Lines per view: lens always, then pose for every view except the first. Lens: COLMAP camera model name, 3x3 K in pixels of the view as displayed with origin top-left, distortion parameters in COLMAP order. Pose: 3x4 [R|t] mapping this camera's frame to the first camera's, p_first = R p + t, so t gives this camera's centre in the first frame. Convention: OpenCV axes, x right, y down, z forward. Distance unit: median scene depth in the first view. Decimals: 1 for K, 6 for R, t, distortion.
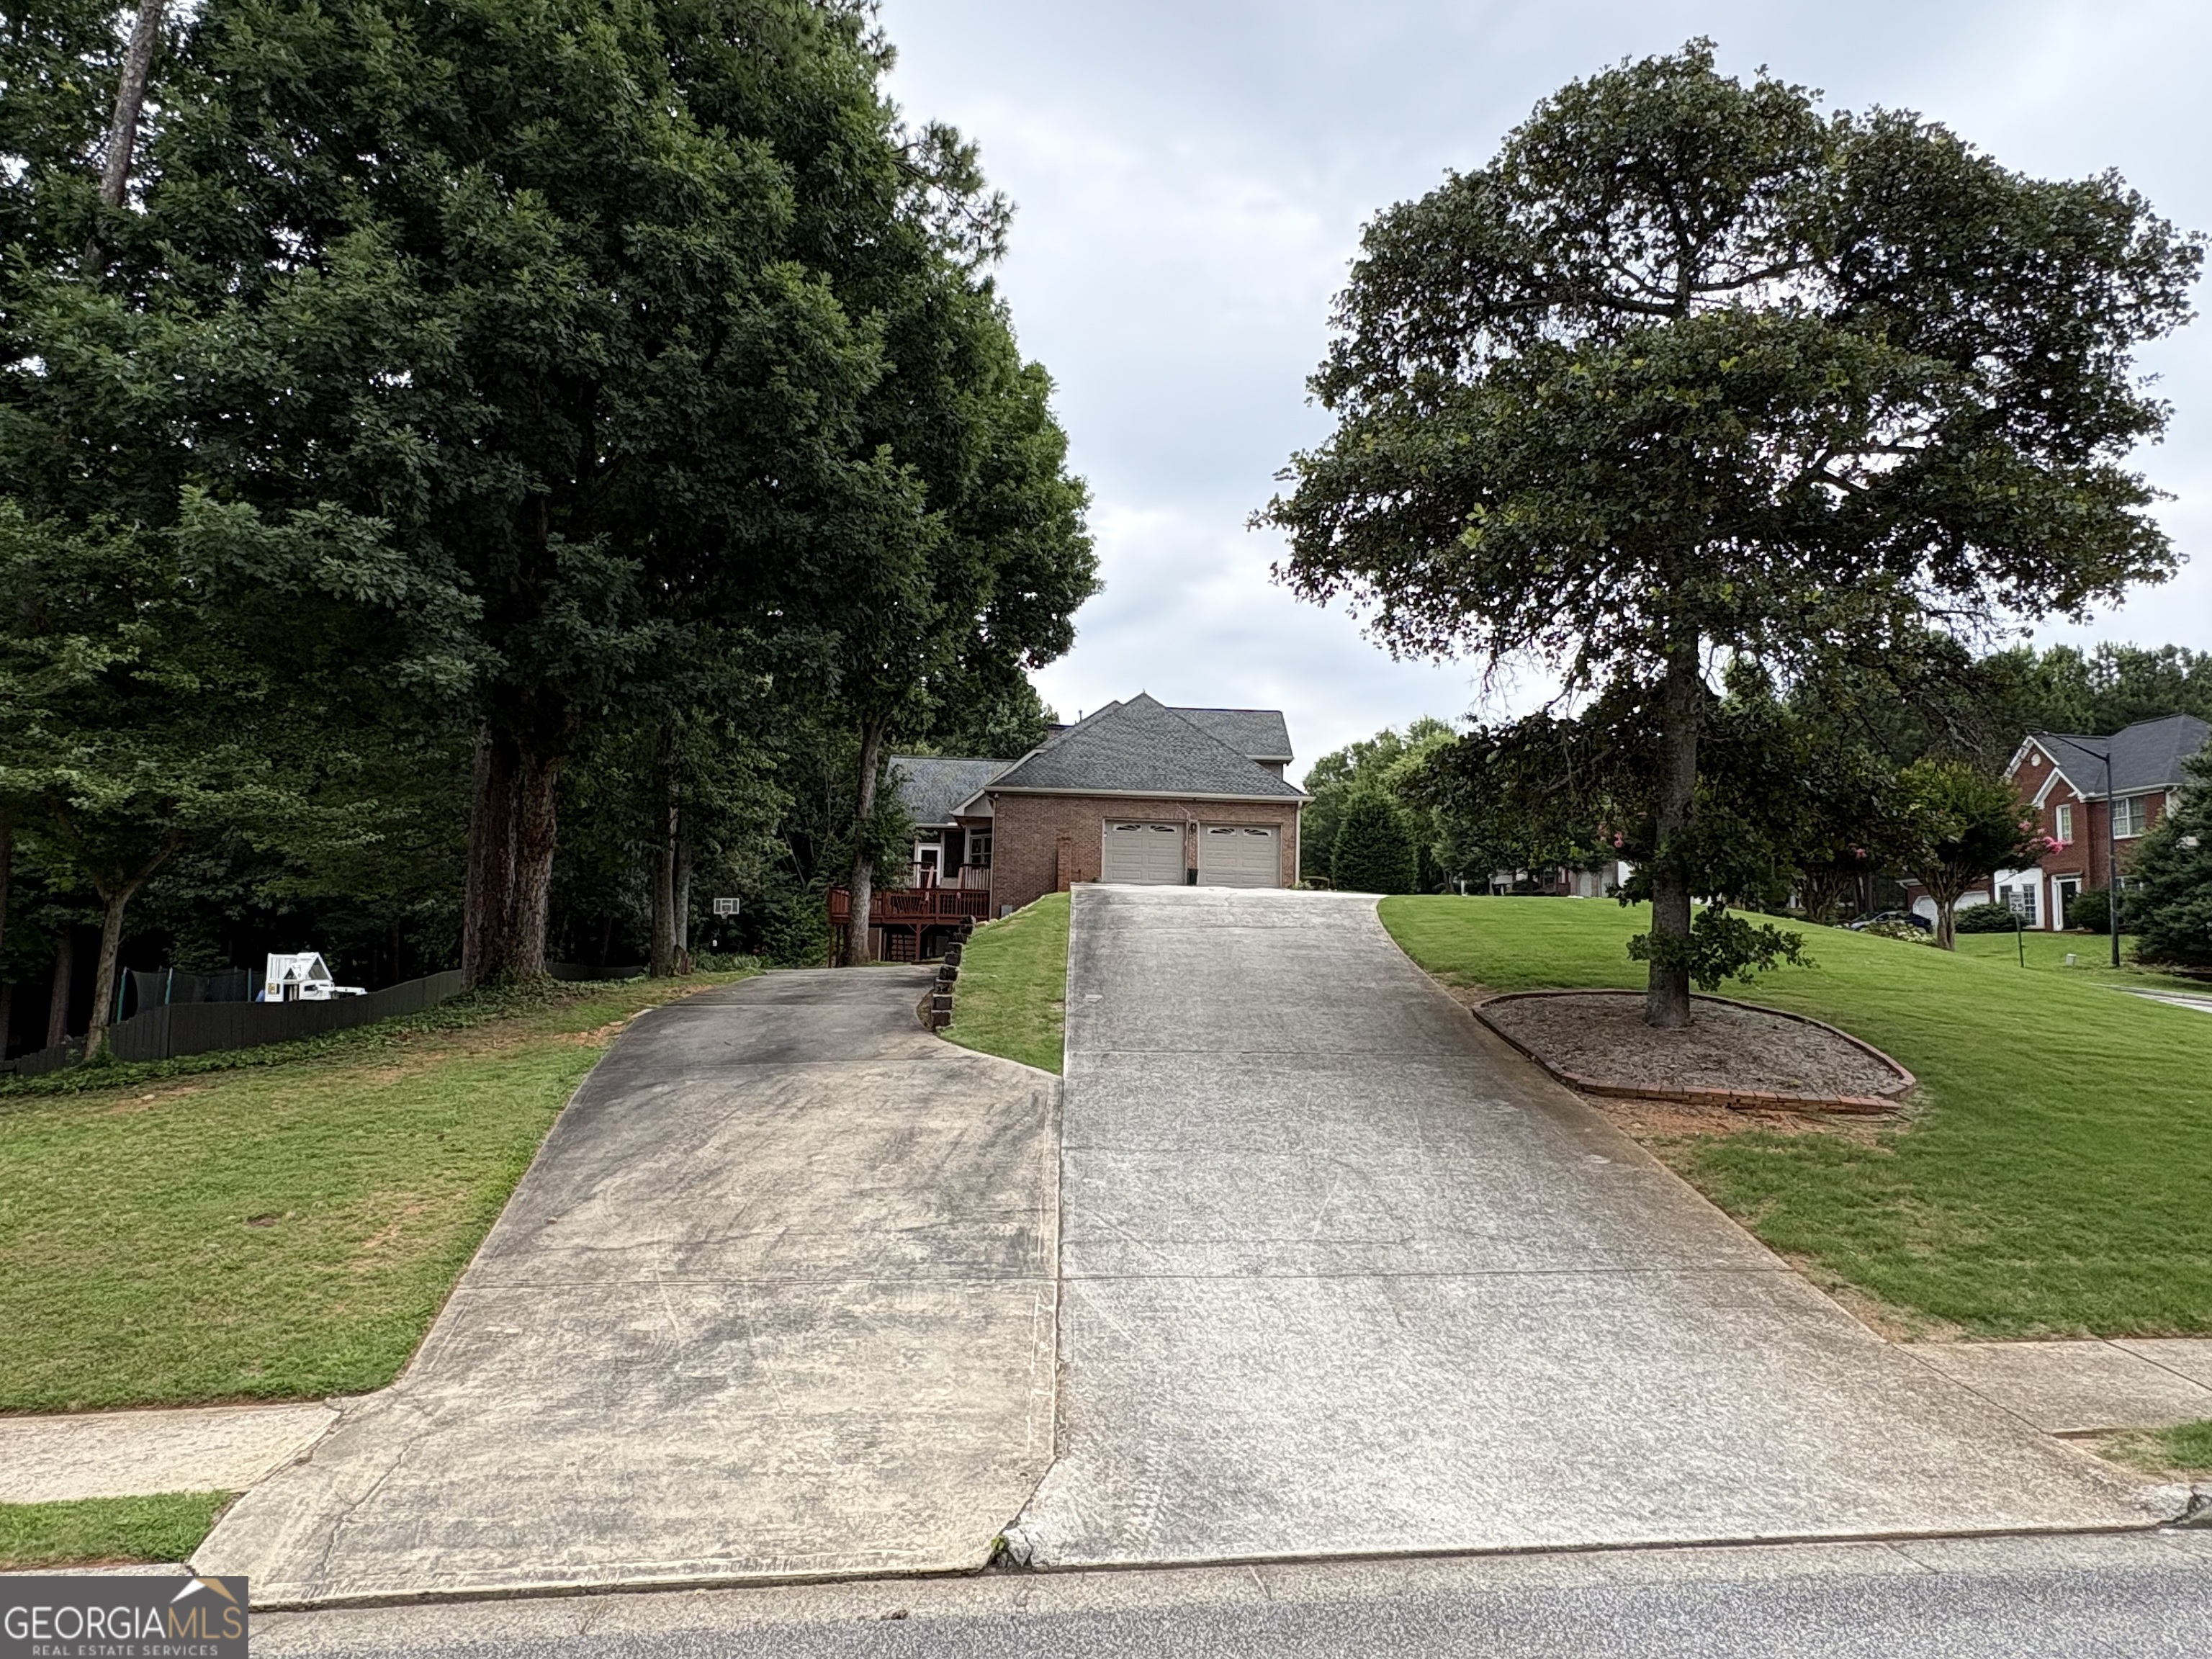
lens RADIAL K [[1350.3, 0, 1108.0], [0, 1350.3, 829.9], [0, 0, 1]] dist [-0.002096, -0.000098]
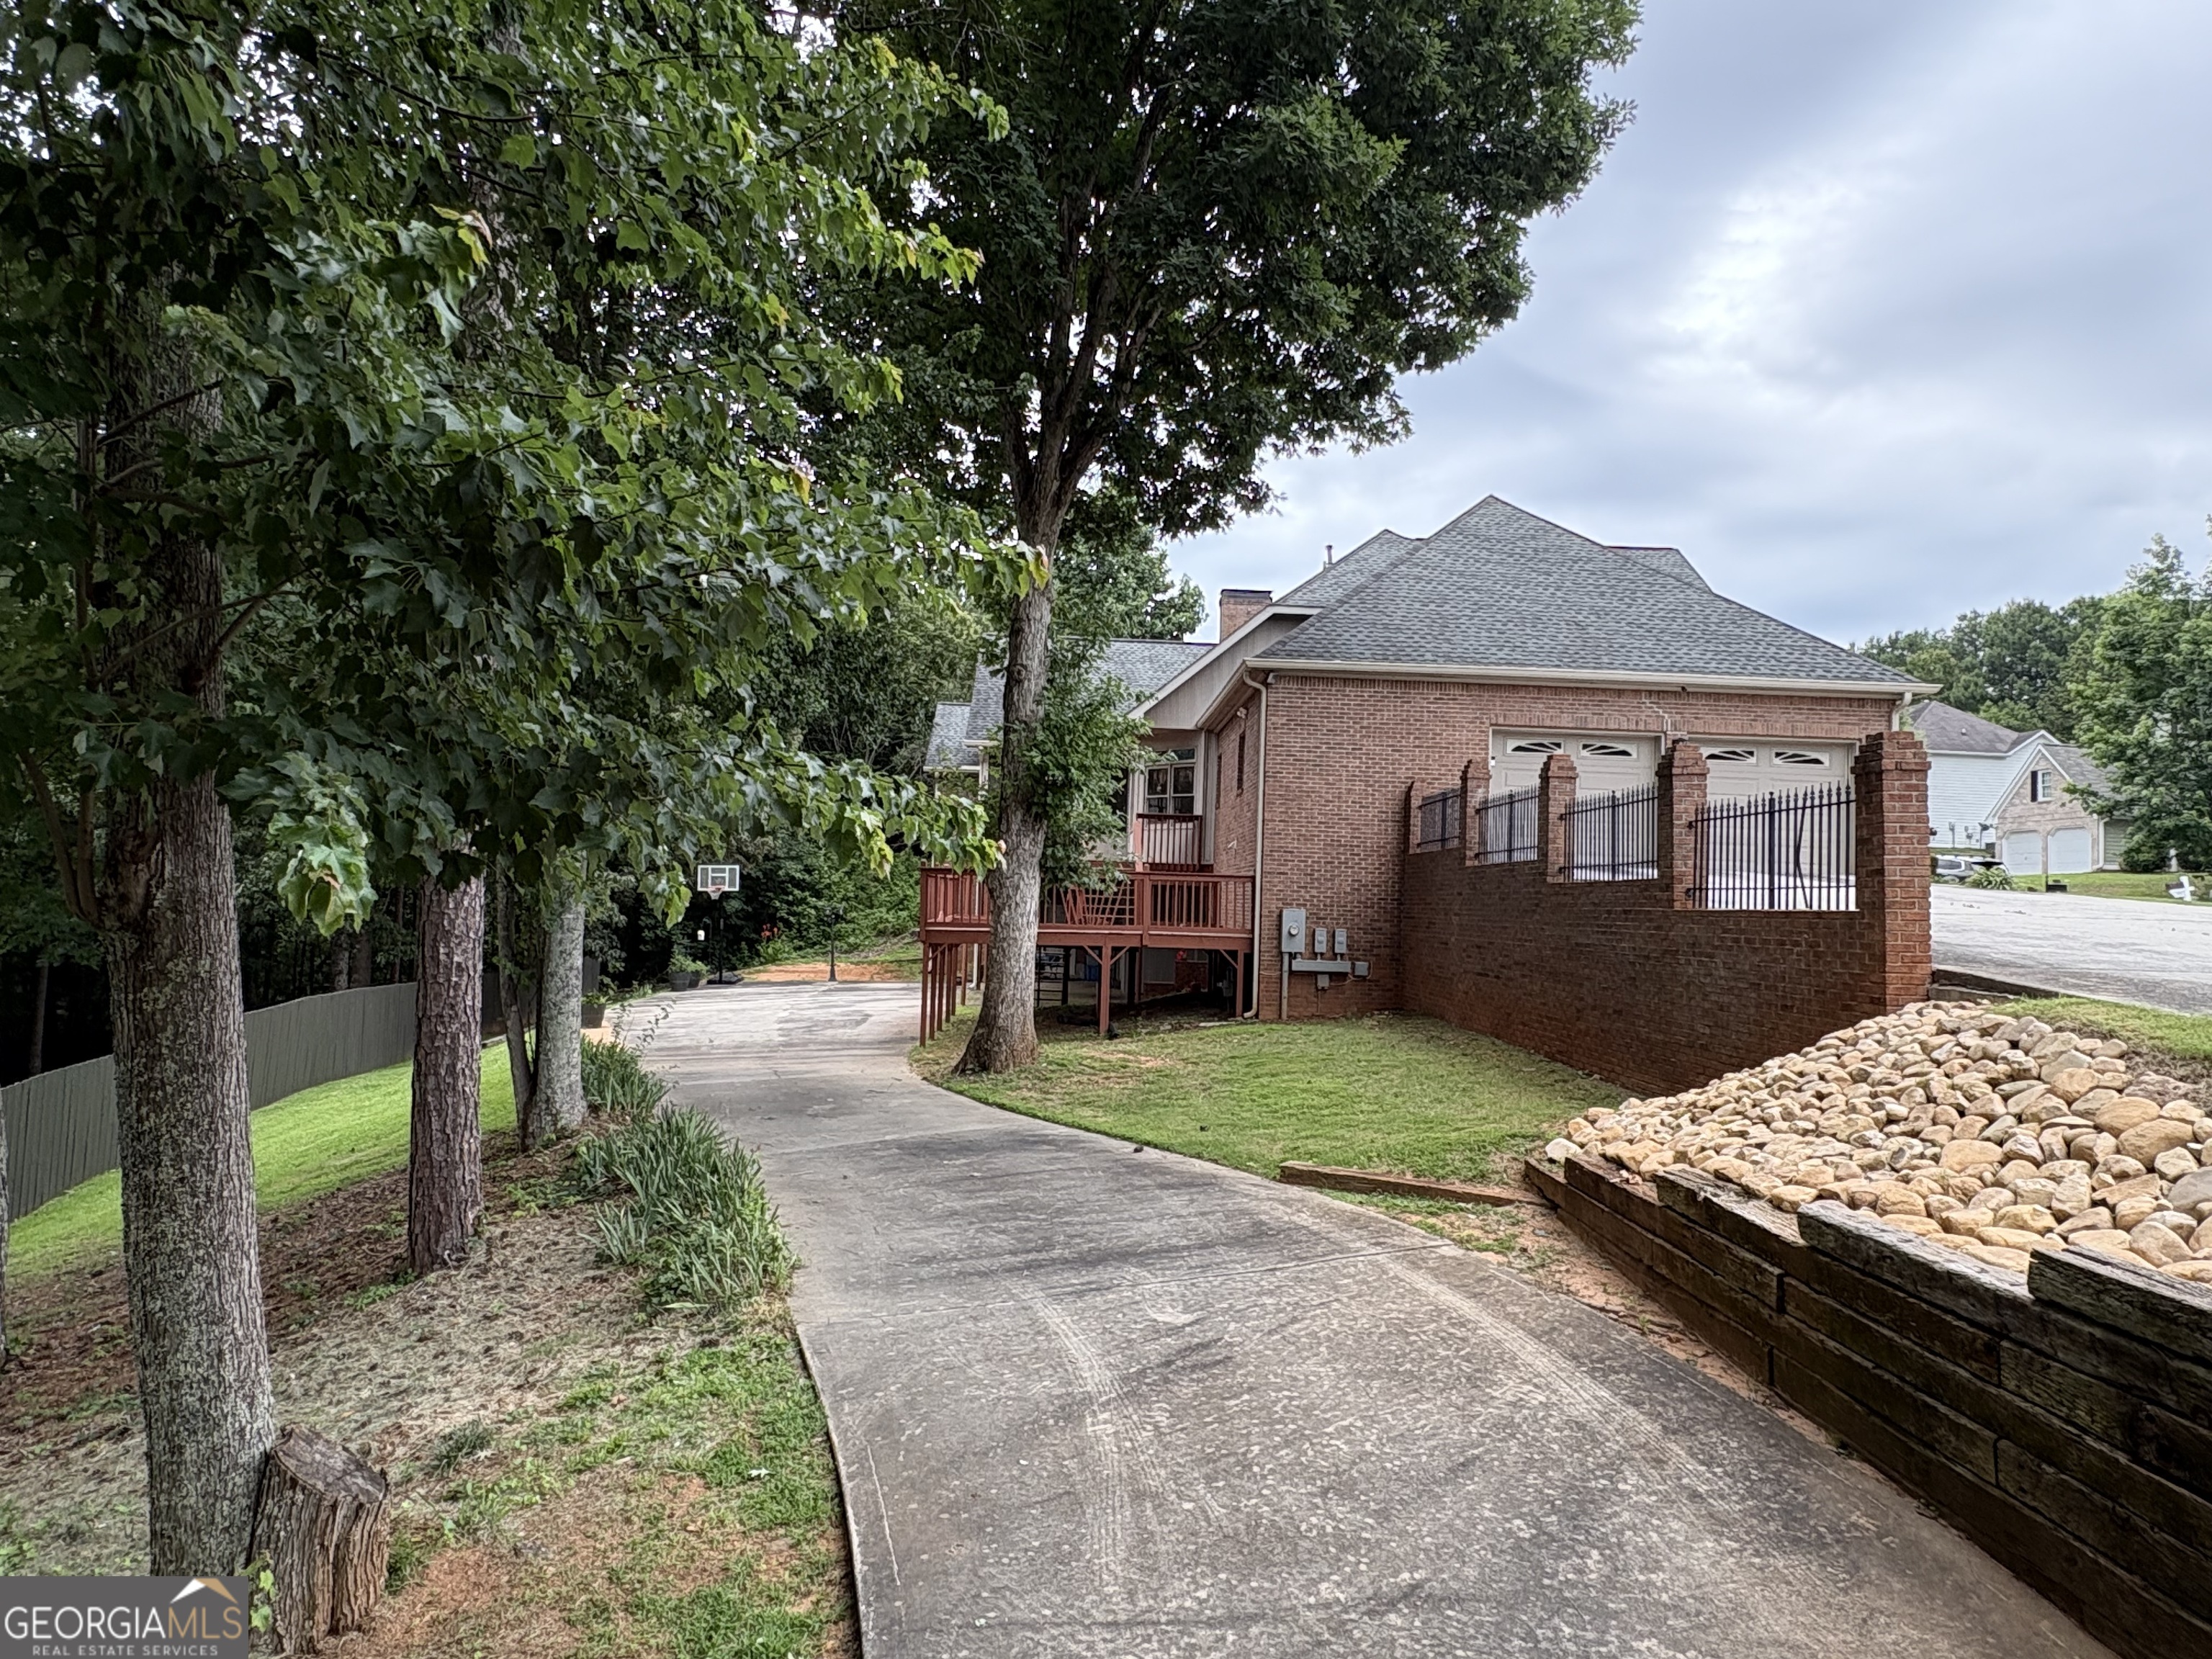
lens RADIAL K [[1350.3, 0, 1106.0], [0, 1350.3, 822.3], [0, 0, 1]] dist [-0.002096, -0.000098]
pose [[0.999964, 0.004587, -0.007198, -0.135921], [-0.004251, 0.998936, 0.045929, 0.003654], [0.007401, -0.045897, 0.998919, 0.517873]]
